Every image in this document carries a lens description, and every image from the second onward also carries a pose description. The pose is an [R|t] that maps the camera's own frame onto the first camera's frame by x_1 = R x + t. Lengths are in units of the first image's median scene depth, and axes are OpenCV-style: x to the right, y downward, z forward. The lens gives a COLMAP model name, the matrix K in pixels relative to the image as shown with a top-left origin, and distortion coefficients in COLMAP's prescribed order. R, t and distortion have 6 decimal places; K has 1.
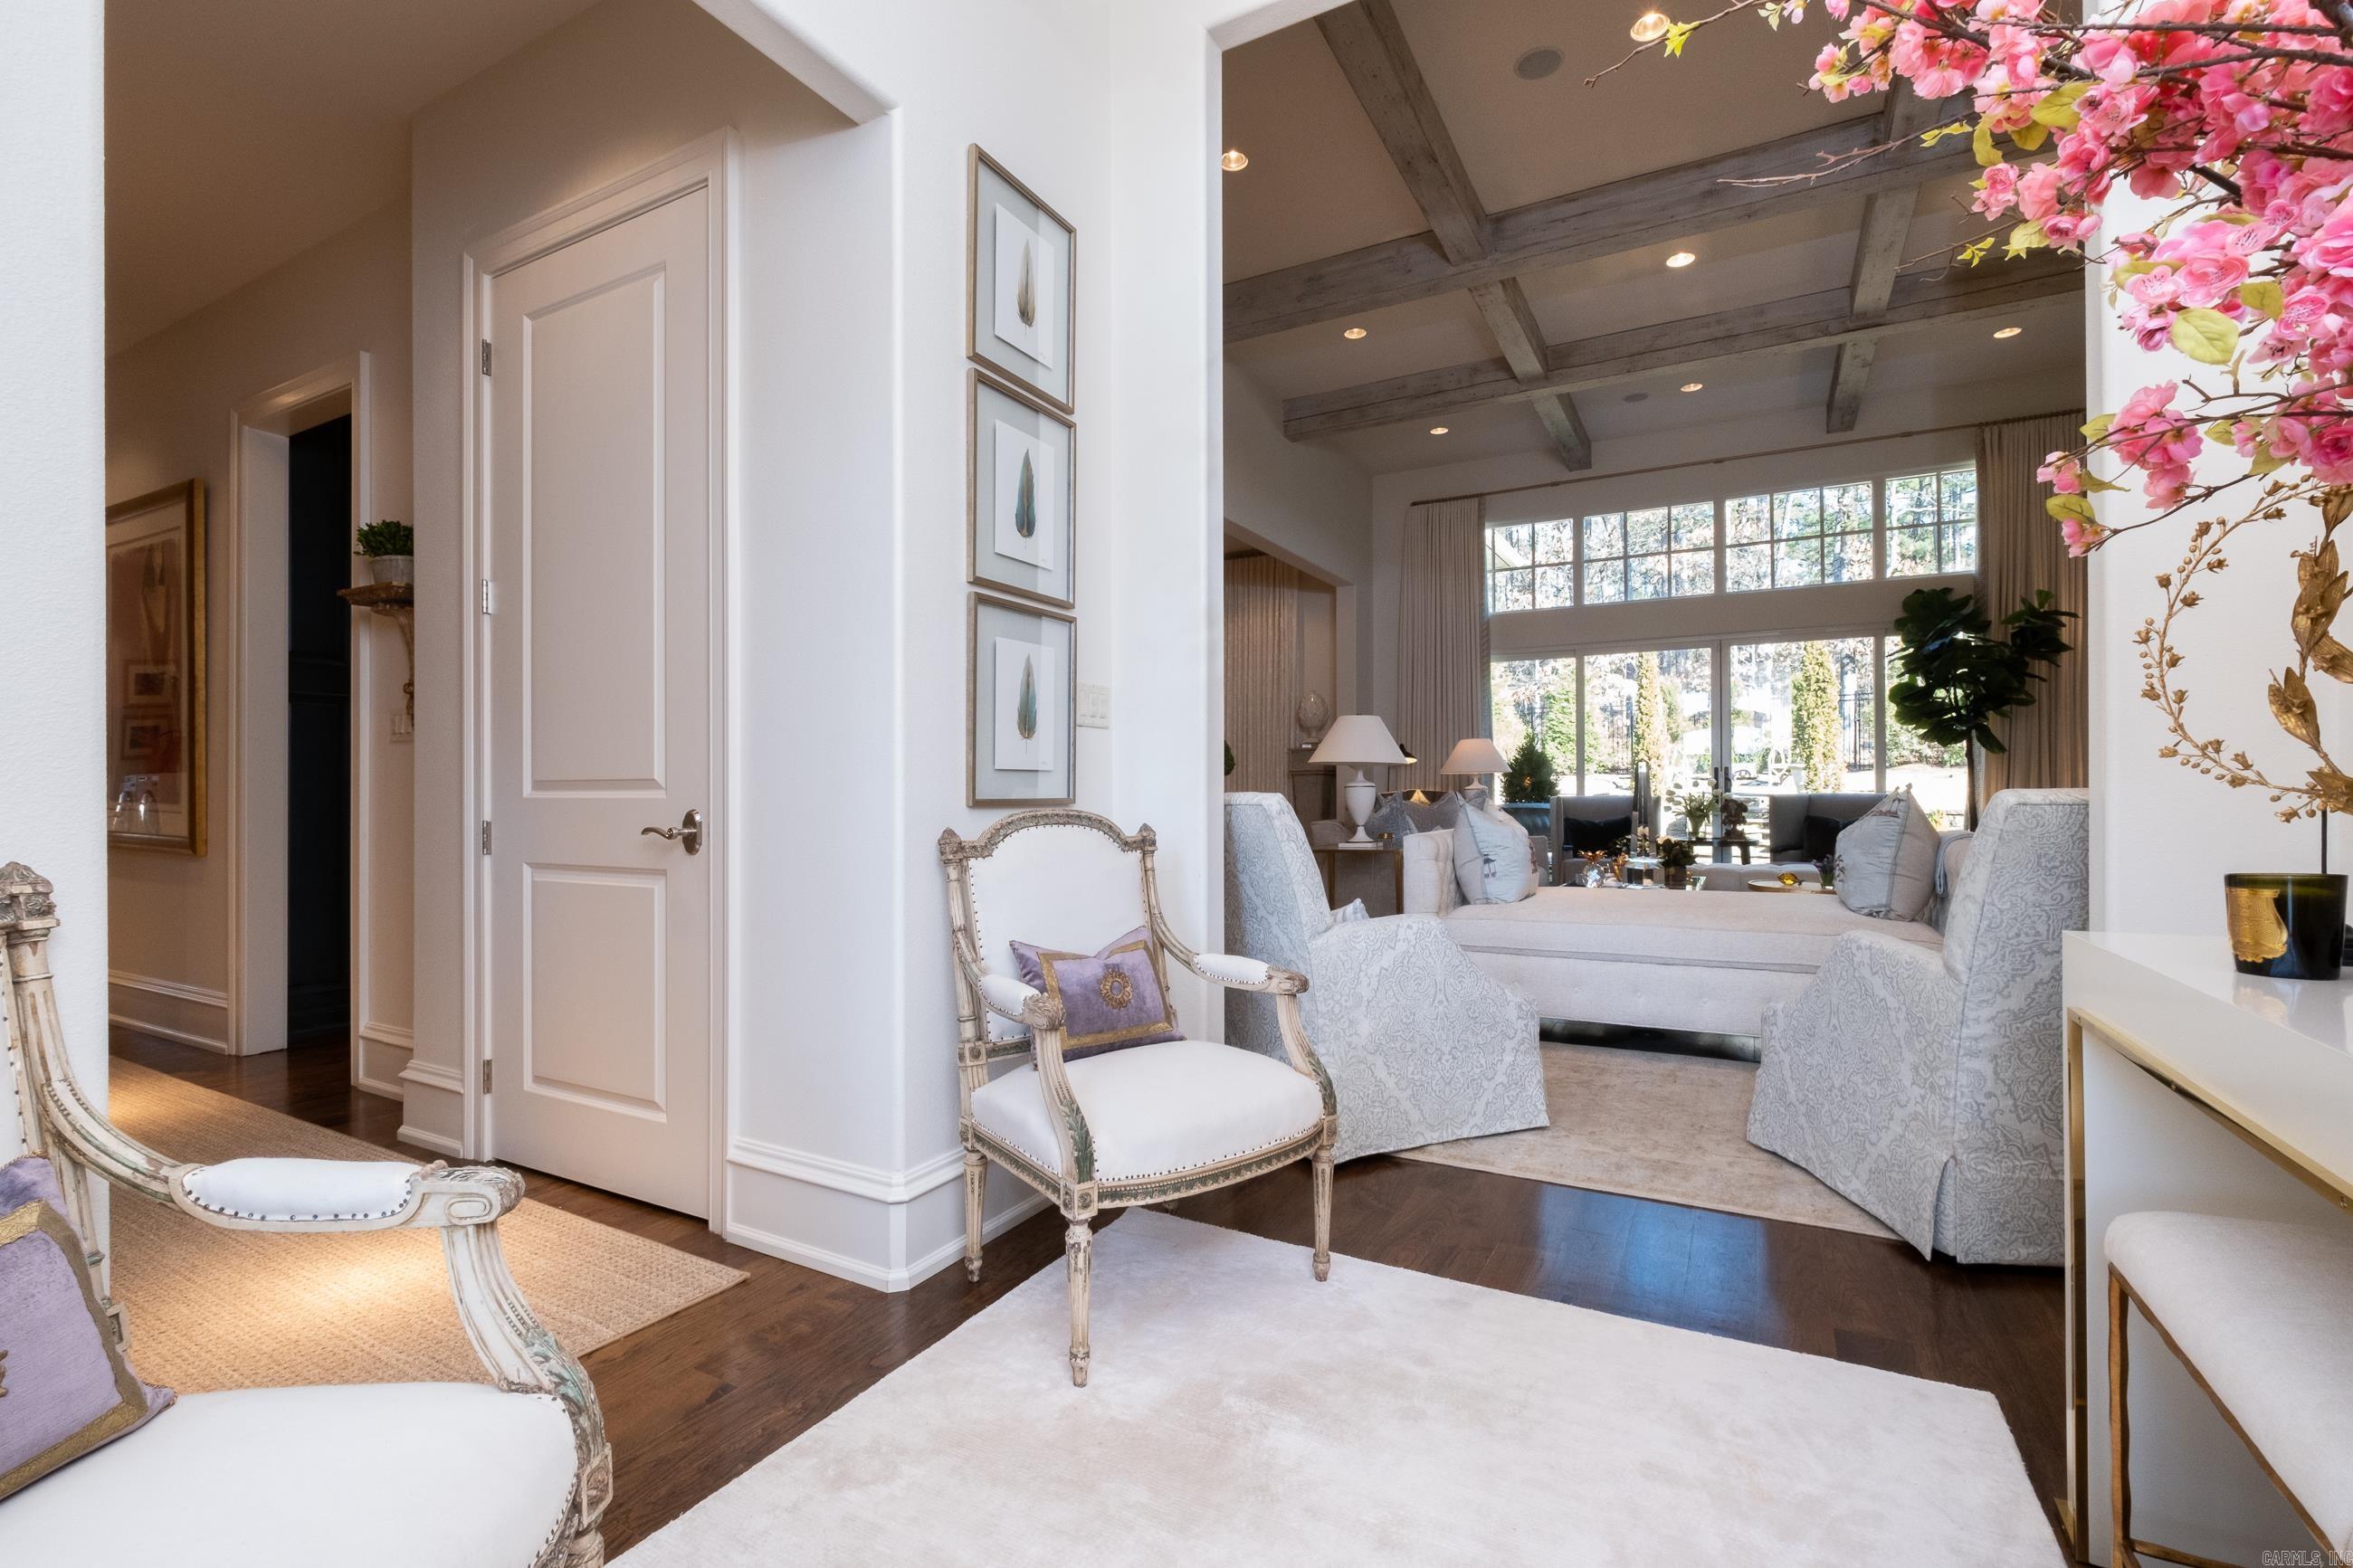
lens RADIAL K [[1033.7, 0, 1176.5], [0, 1033.7, 784.0], [0, 0, 1]] dist [-0.009282, -0.000169]
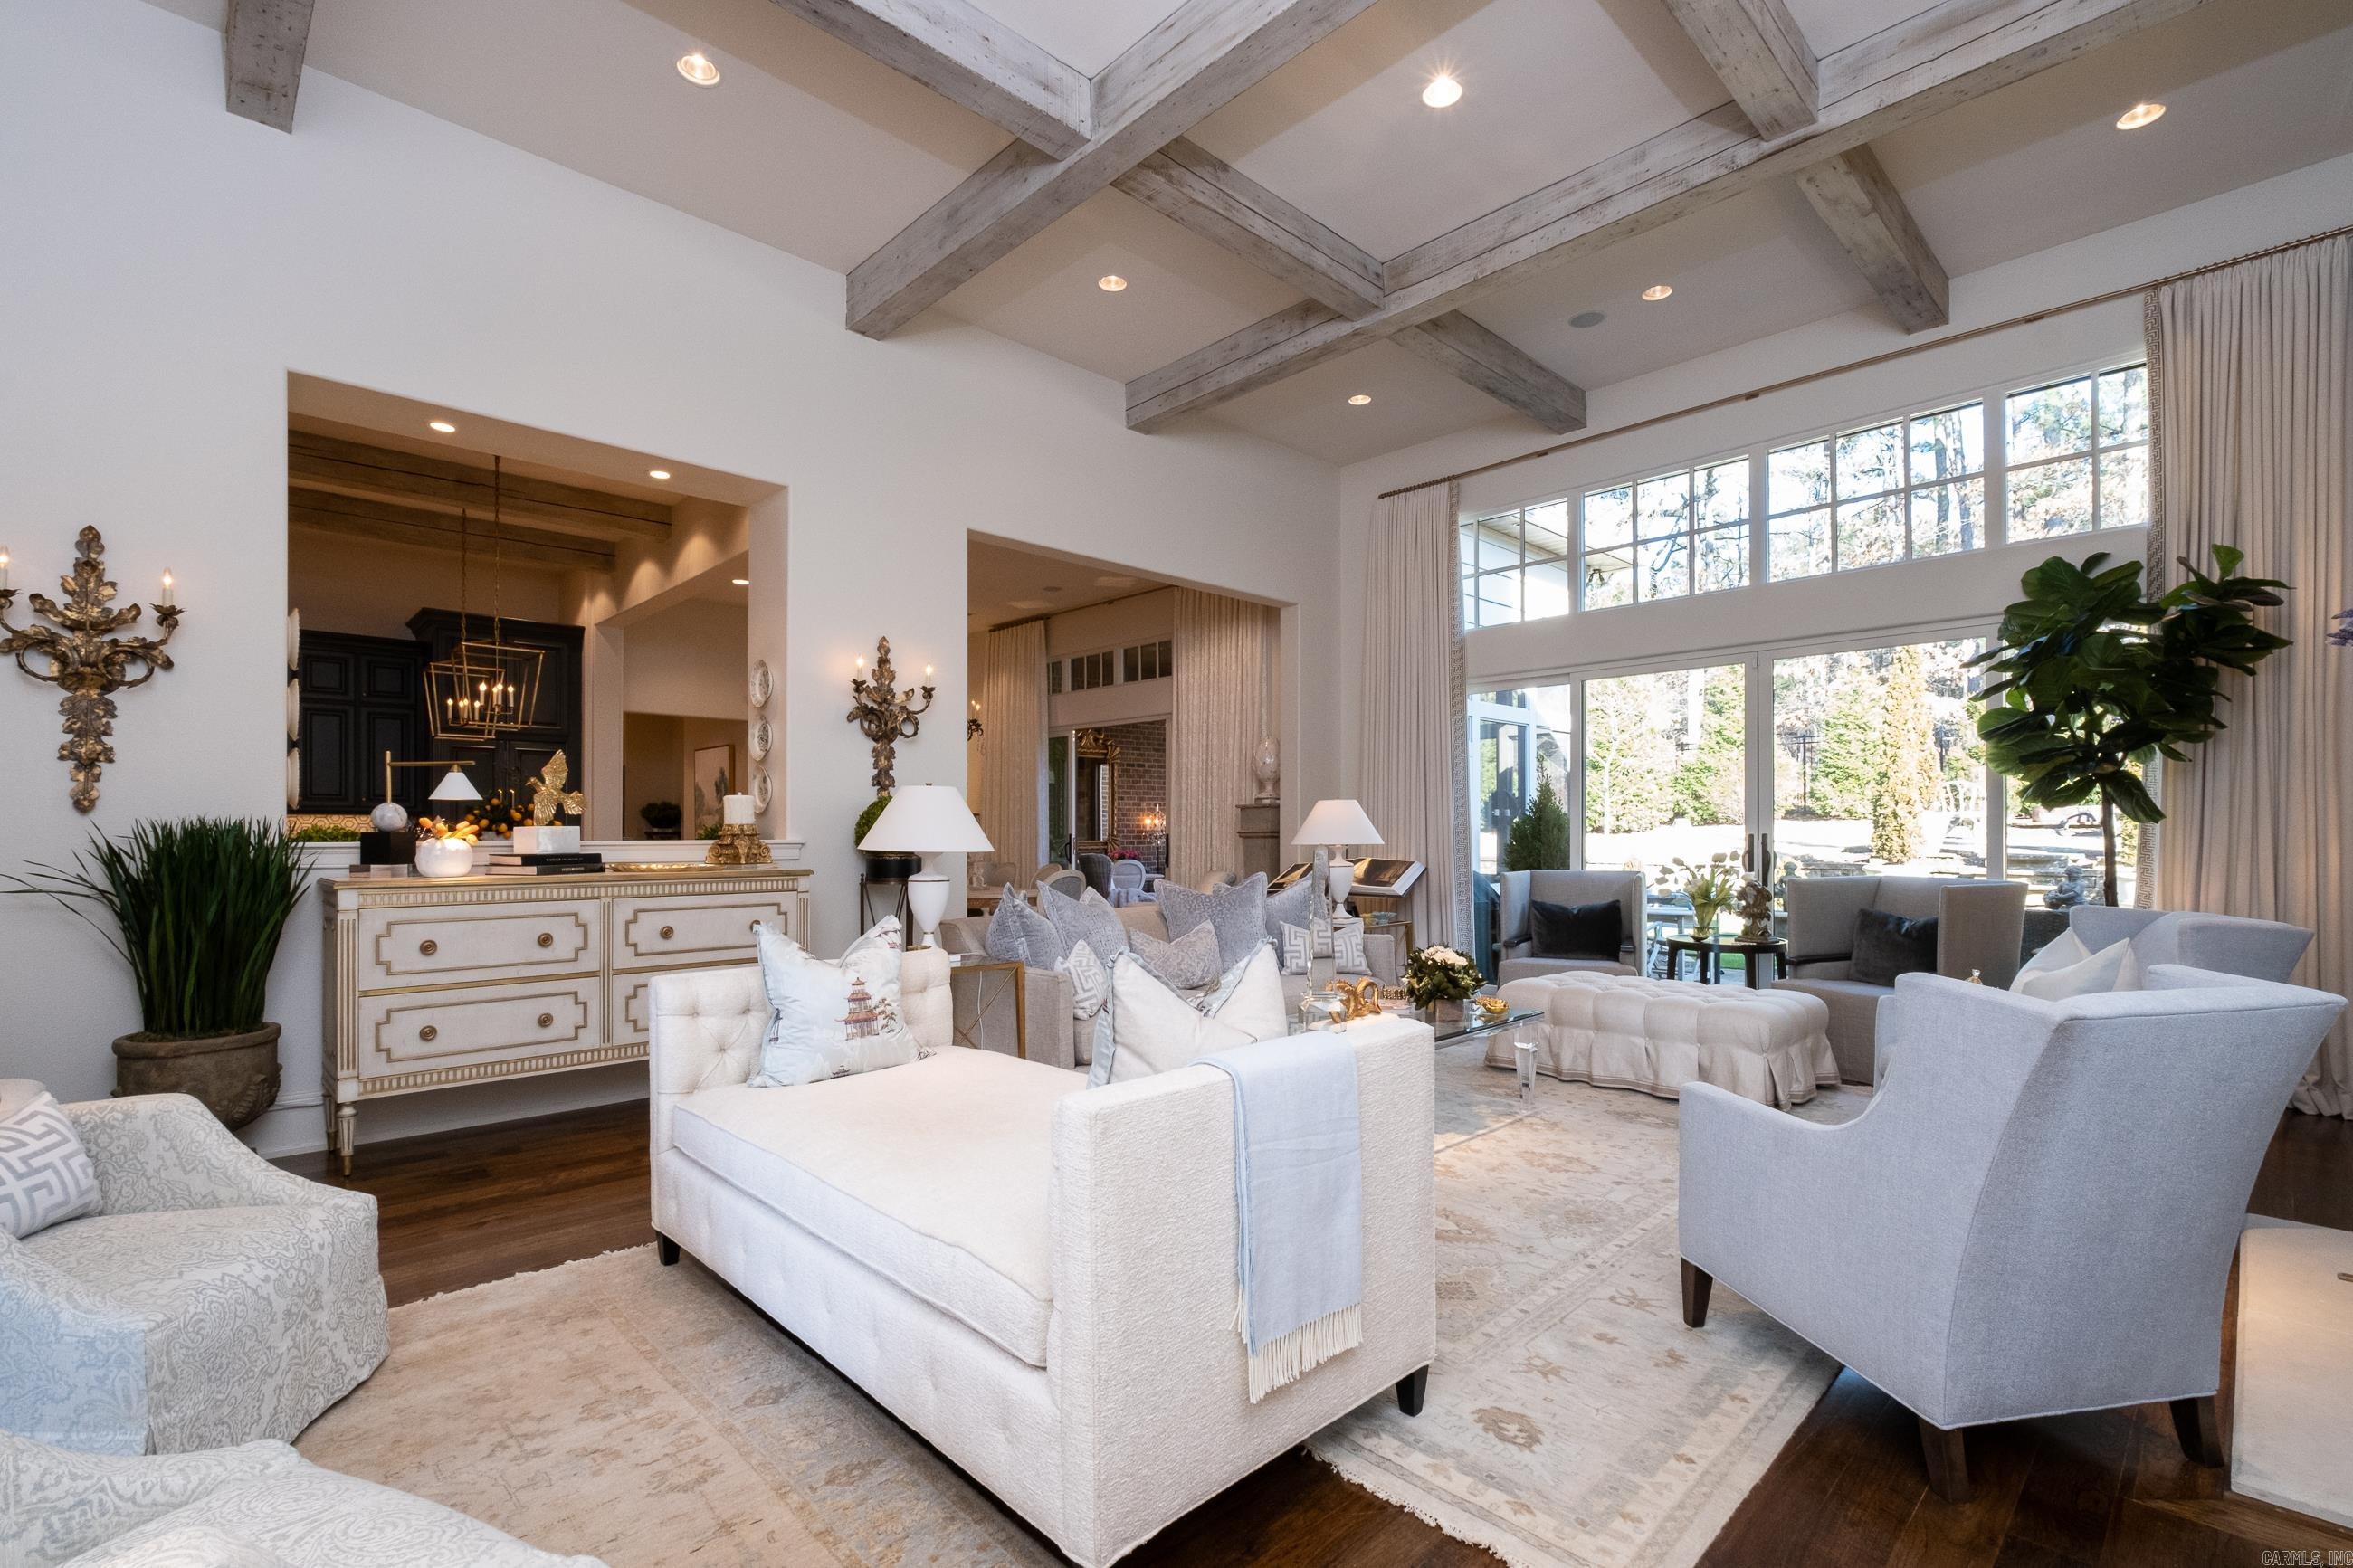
lens RADIAL K [[1059.0, 0, 1198.0], [0, 1059.0, 830.3], [0, 0, 1]] dist [-0.000235, 0.000532]
pose [[0.959802, 0.000365, -0.280678, 0.374099], [0.002222, 0.999958, 0.008898, -0.026723], [0.280669, -0.009164, 0.959761, 0.206427]]
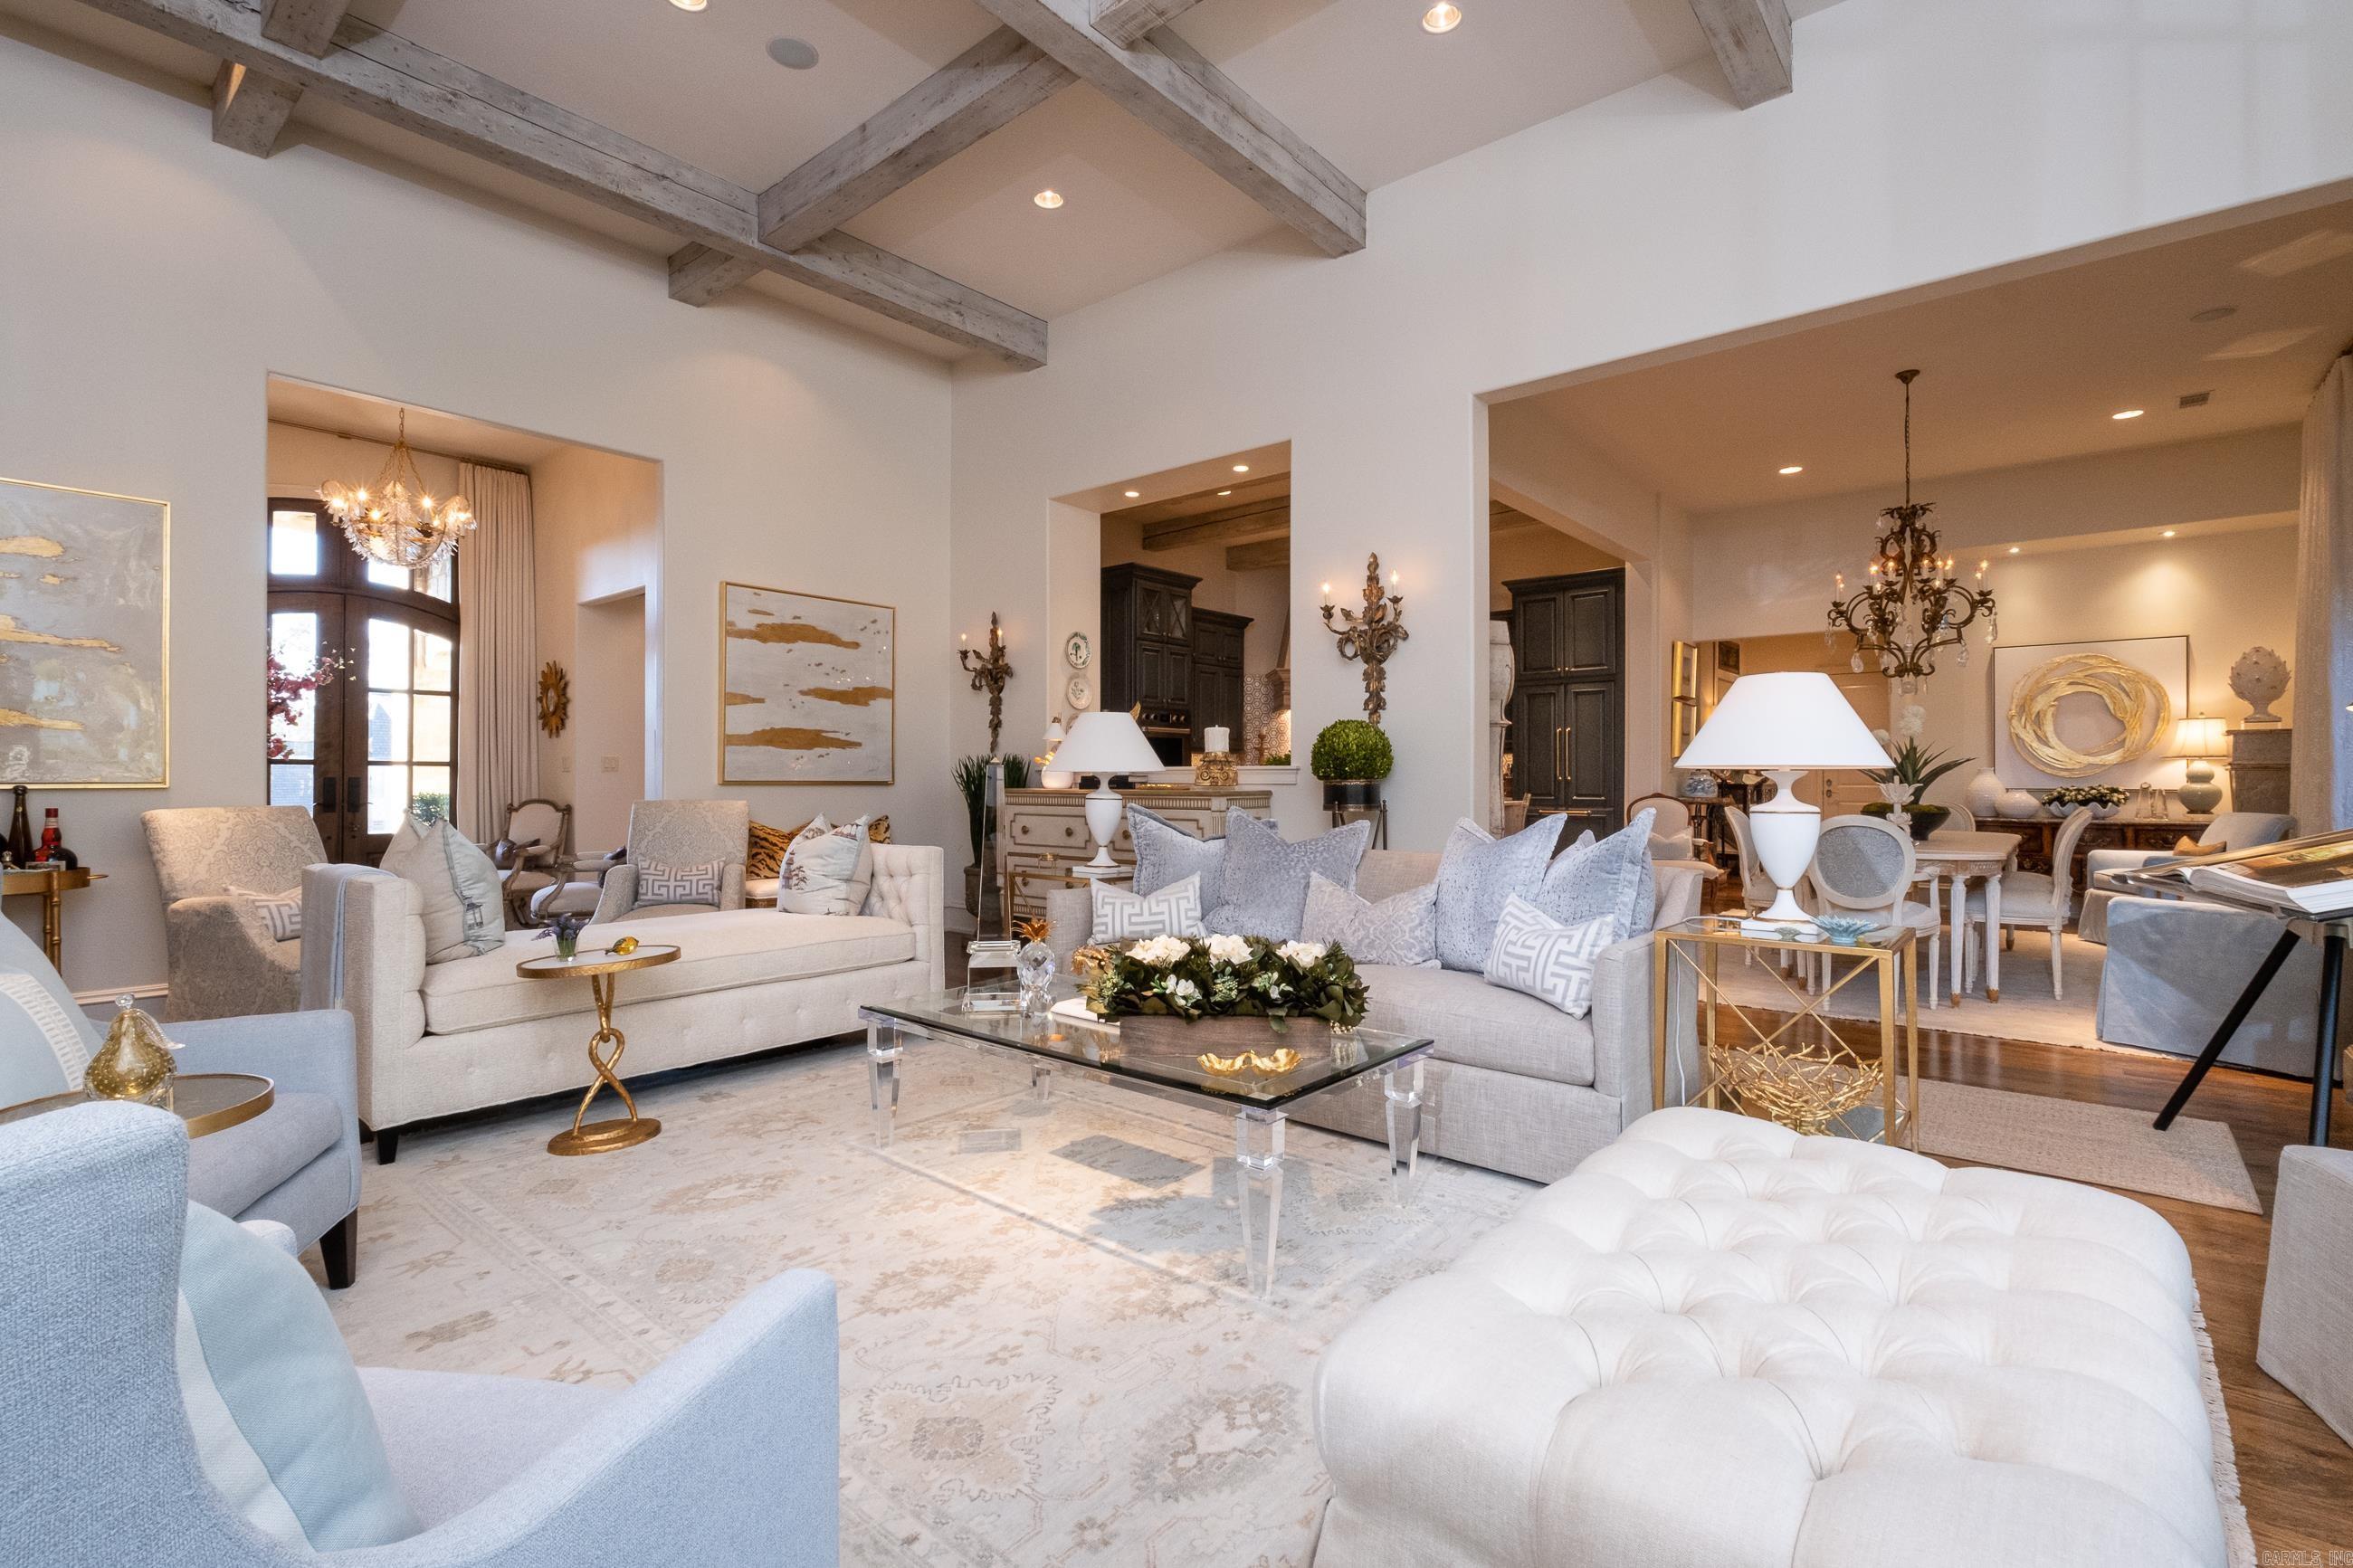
lens RADIAL K [[1062.3, 0, 1174.3], [0, 1062.3, 775.8], [0, 0, 1]] dist [-0.001018, -0.000490]
pose [[-0.193843, -0.000802, -0.981032, 0.643581], [0.009240, 0.999954, -0.002644, -0.009017], [0.980989, -0.009577, -0.193827, 0.788906]]
